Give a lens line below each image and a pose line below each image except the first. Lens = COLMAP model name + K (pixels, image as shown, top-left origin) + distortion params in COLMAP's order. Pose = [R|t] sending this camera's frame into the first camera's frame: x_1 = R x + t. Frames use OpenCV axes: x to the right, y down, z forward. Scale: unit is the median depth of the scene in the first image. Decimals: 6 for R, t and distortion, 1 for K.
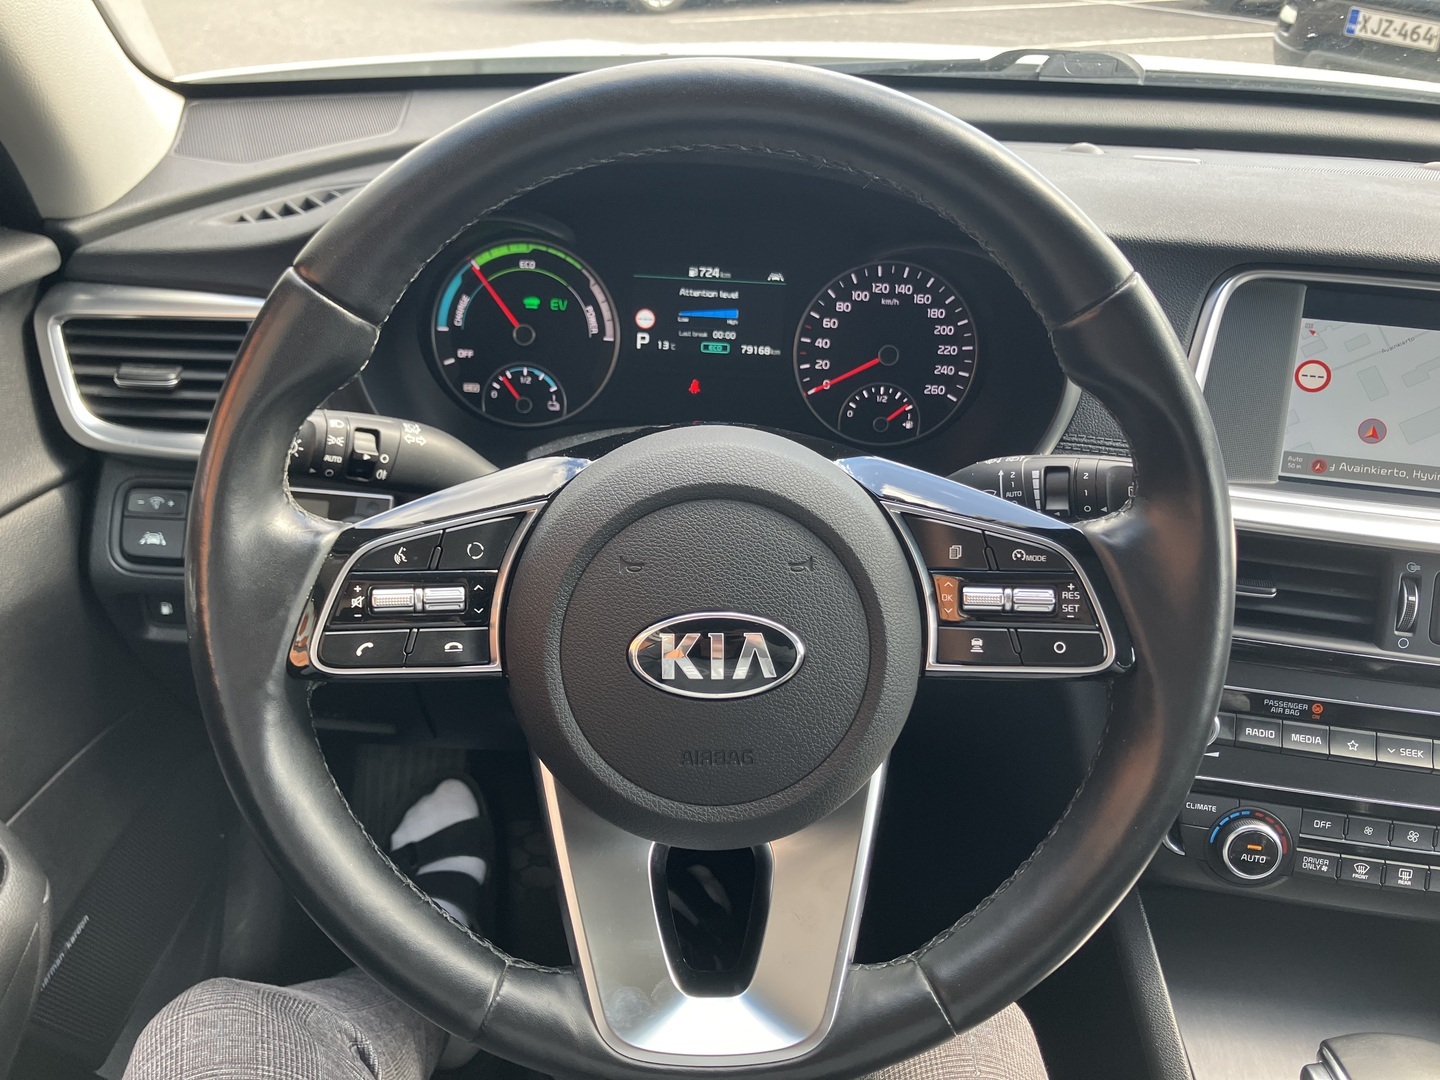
lens RADIAL K [[1189.5, 0, 725.9], [0, 1189.5, 517.1], [0, 0, 1]] dist [0.064663, -0.088337]
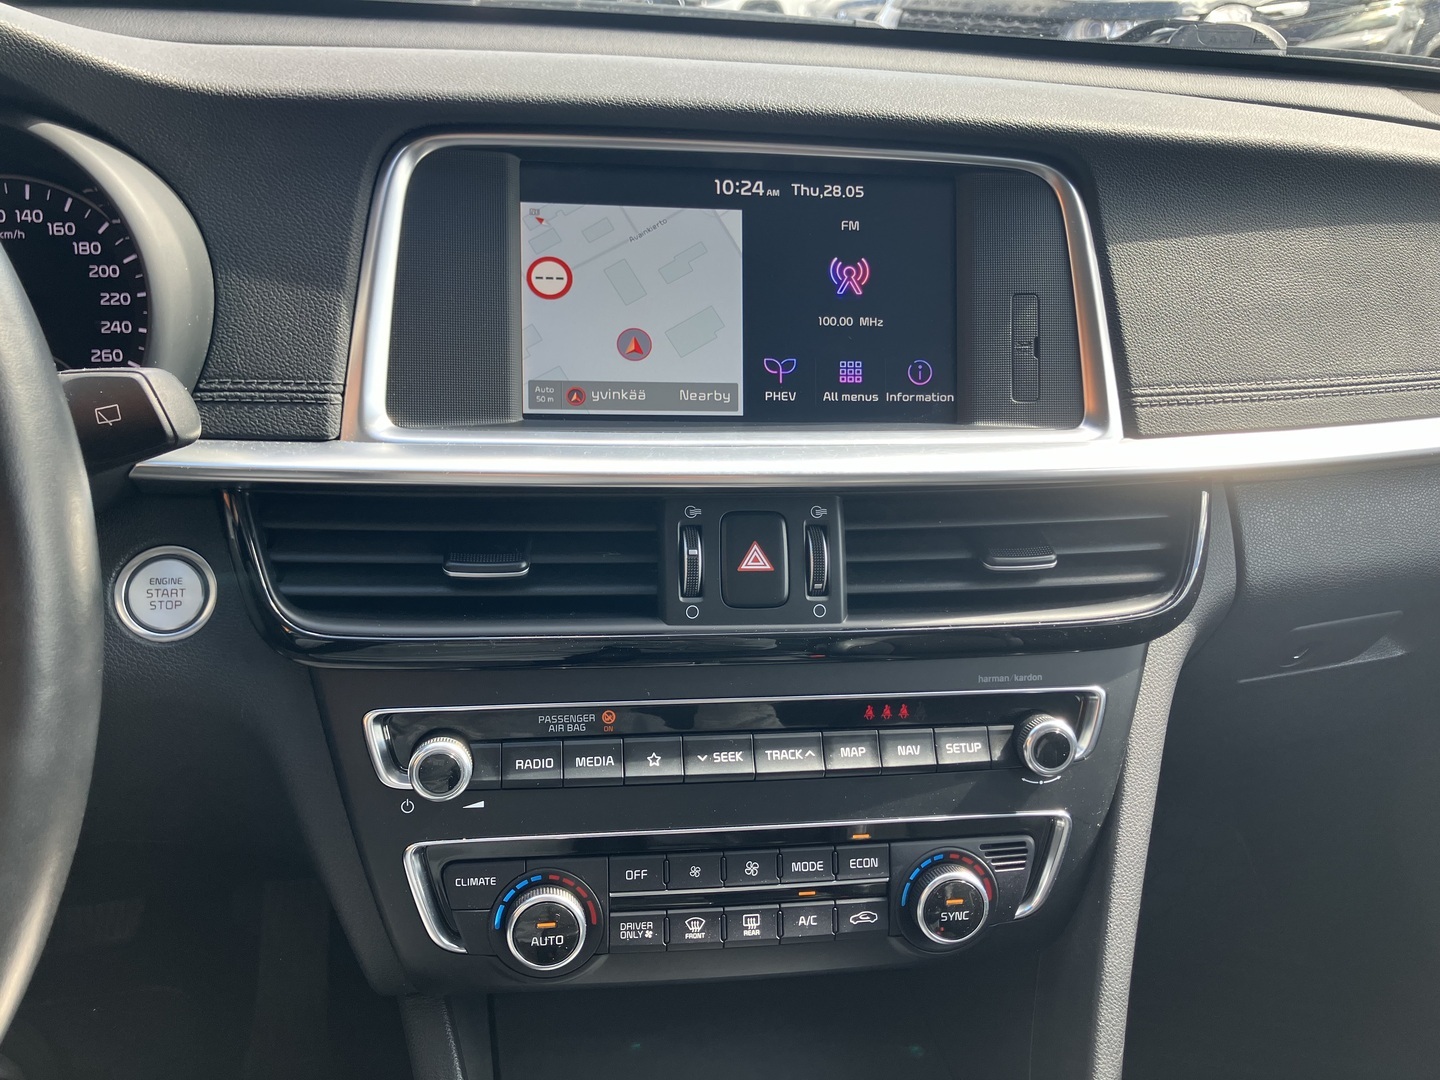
lens RADIAL K [[1189.5, 0, 725.9], [0, 1189.5, 517.1], [0, 0, 1]] dist [0.064663, -0.088337]
pose [[0.962374, -0.114506, 0.246424, 0.391399], [0.131116, 0.990001, -0.052031, 0.084051], [-0.238003, 0.082383, 0.967764, 0.260550]]
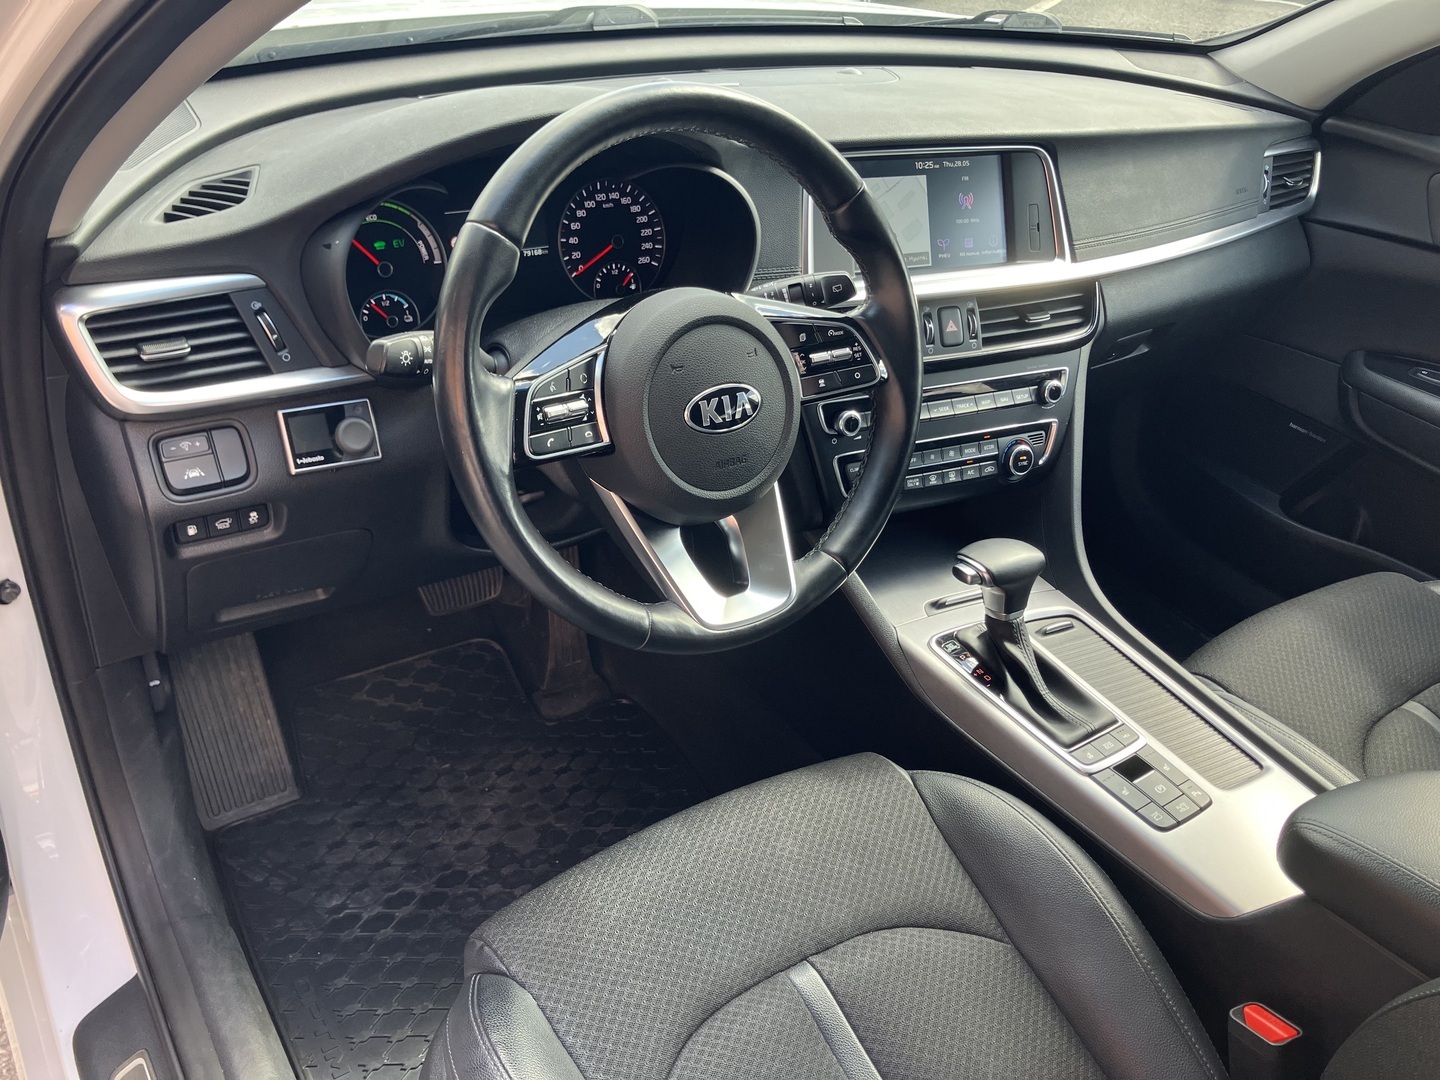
lens RADIAL K [[1189.5, 0, 725.9], [0, 1189.5, 517.1], [0, 0, 1]] dist [0.064663, -0.088337]
pose [[0.829969, -0.275879, 0.484811, -0.638537], [0.228203, 0.961005, 0.156184, -0.007209], [-0.508993, -0.018992, 0.860561, -0.406508]]
